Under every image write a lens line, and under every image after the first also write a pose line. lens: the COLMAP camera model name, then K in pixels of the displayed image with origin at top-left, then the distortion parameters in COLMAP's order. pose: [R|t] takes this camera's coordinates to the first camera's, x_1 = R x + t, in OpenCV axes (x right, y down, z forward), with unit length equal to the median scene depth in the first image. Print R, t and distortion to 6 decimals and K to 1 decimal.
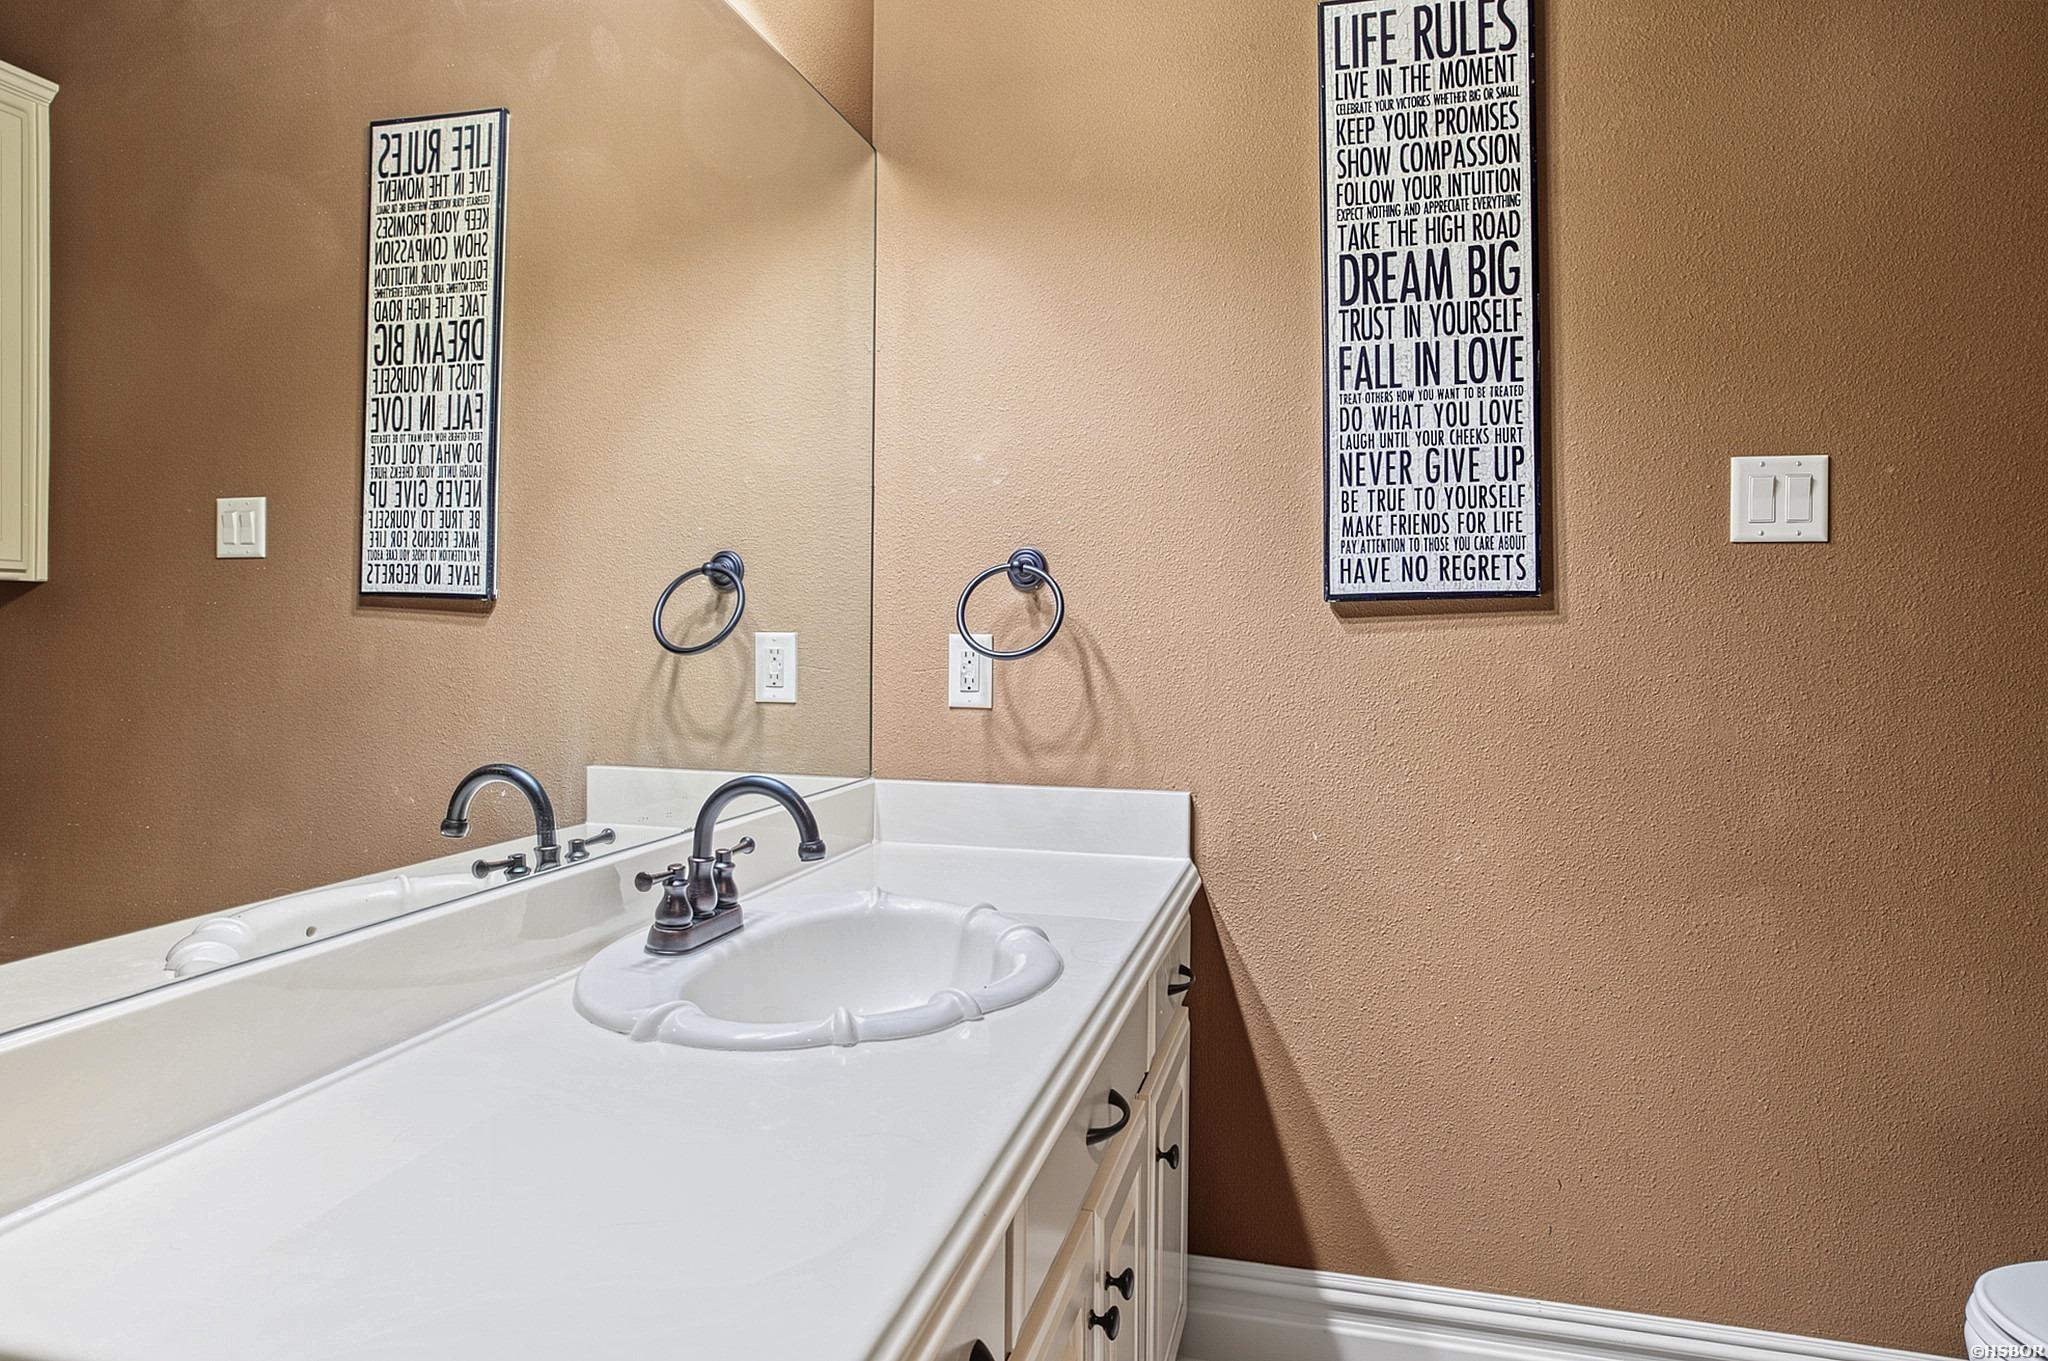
lens RADIAL K [[1175.7, 0, 1036.9], [0, 1175.7, 644.5], [0, 0, 1]] dist [-0.028518, 0.013202]
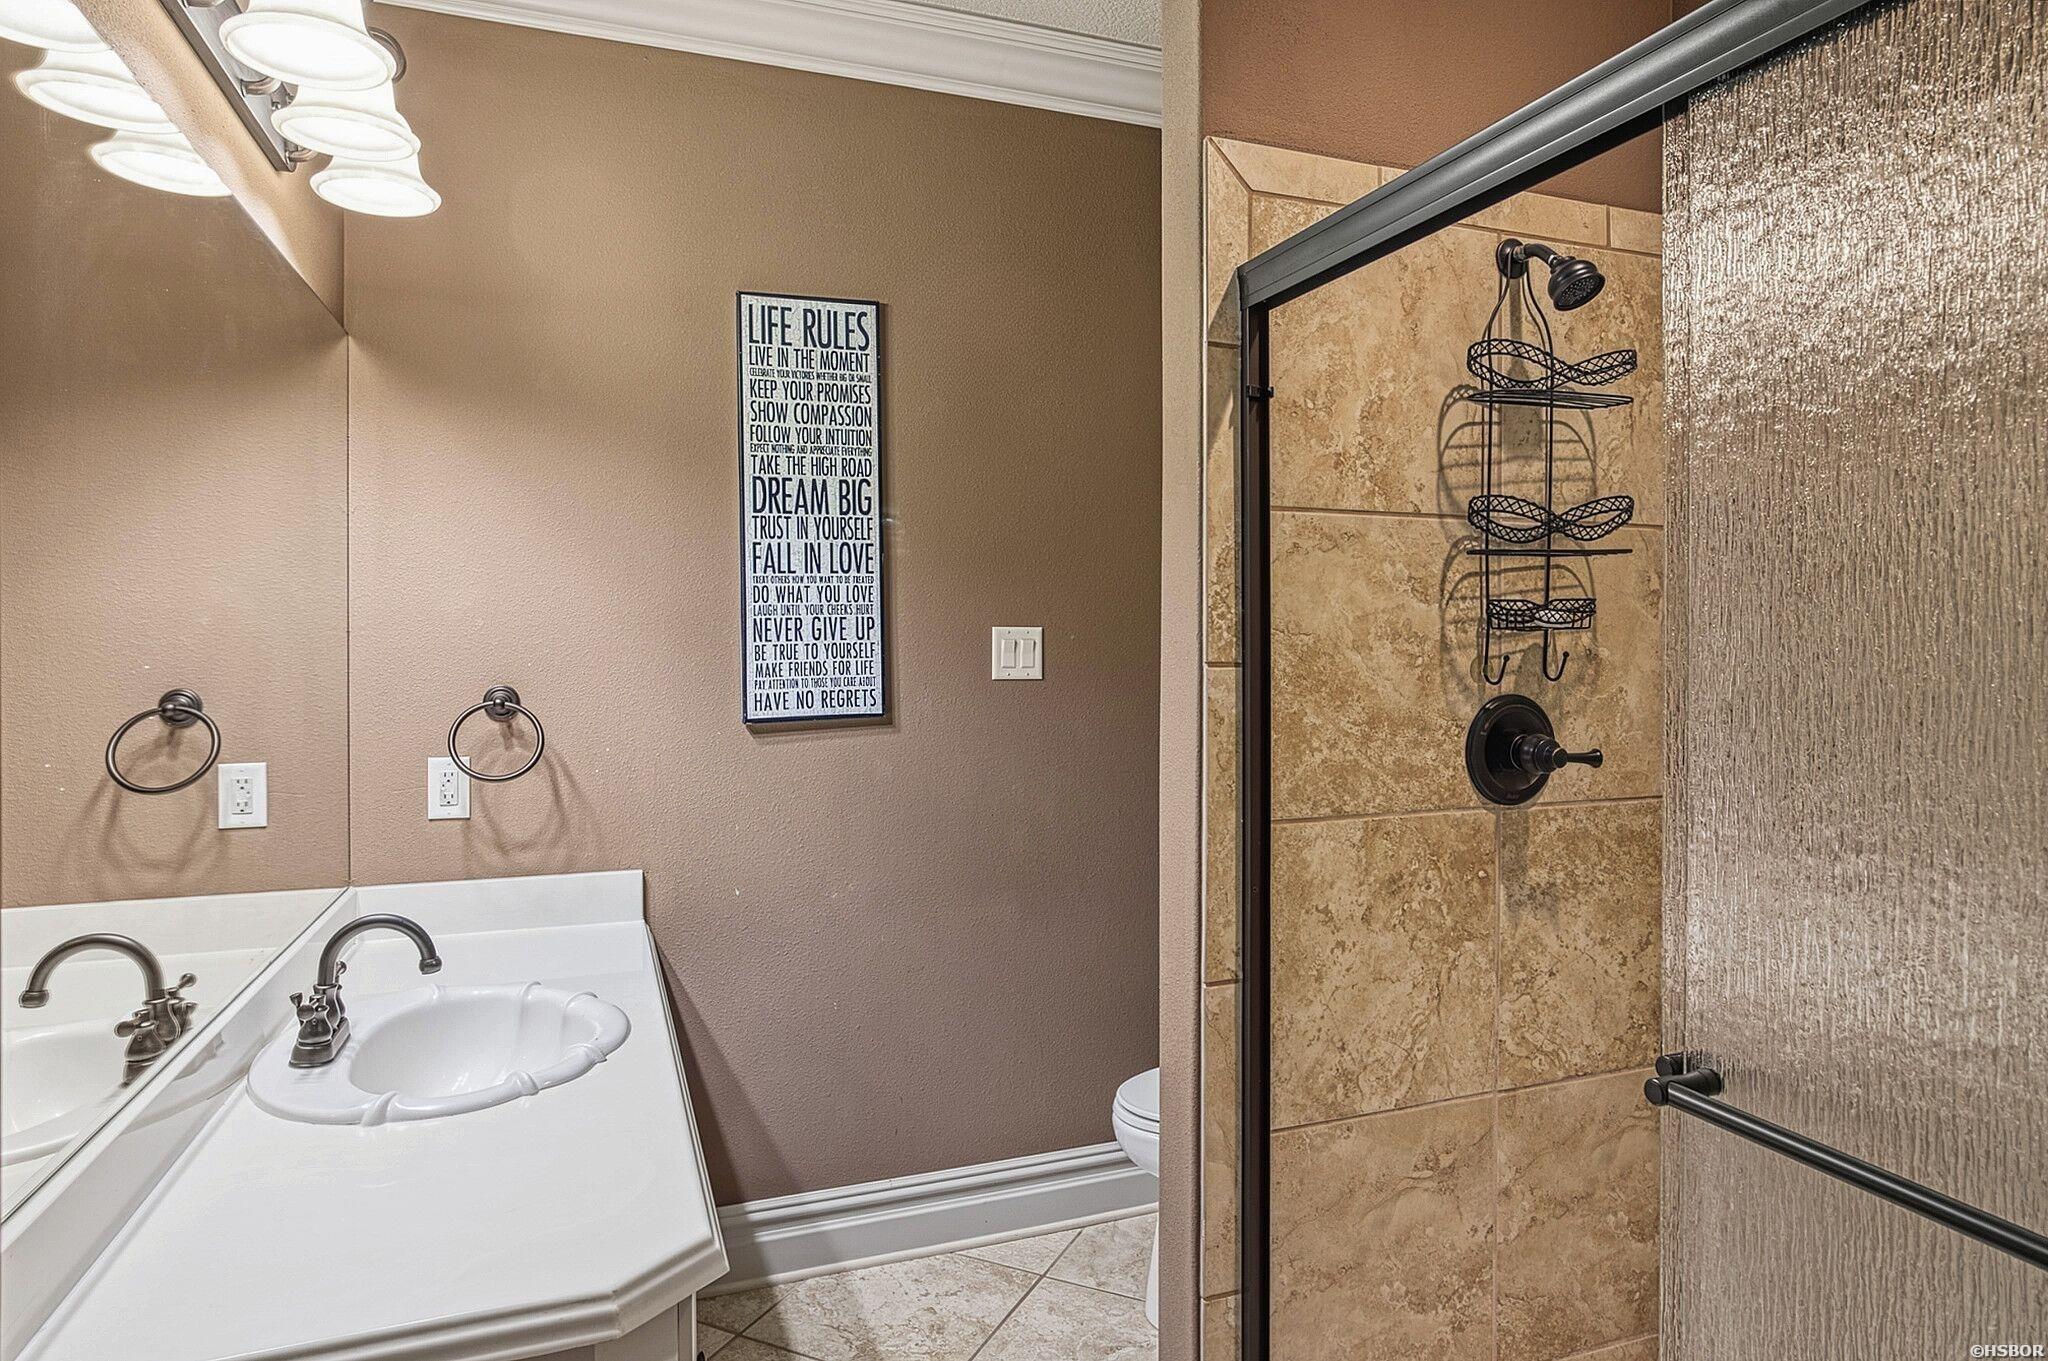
lens RADIAL K [[1175.7, 0, 1028.2], [0, 1175.7, 670.6], [0, 0, 1]] dist [-0.028518, 0.013202]
pose [[0.814703, -0.021653, 0.579475, -0.291125], [0.008358, 0.999637, 0.025603, -0.135668], [-0.579819, -0.016016, 0.814588, -0.335010]]
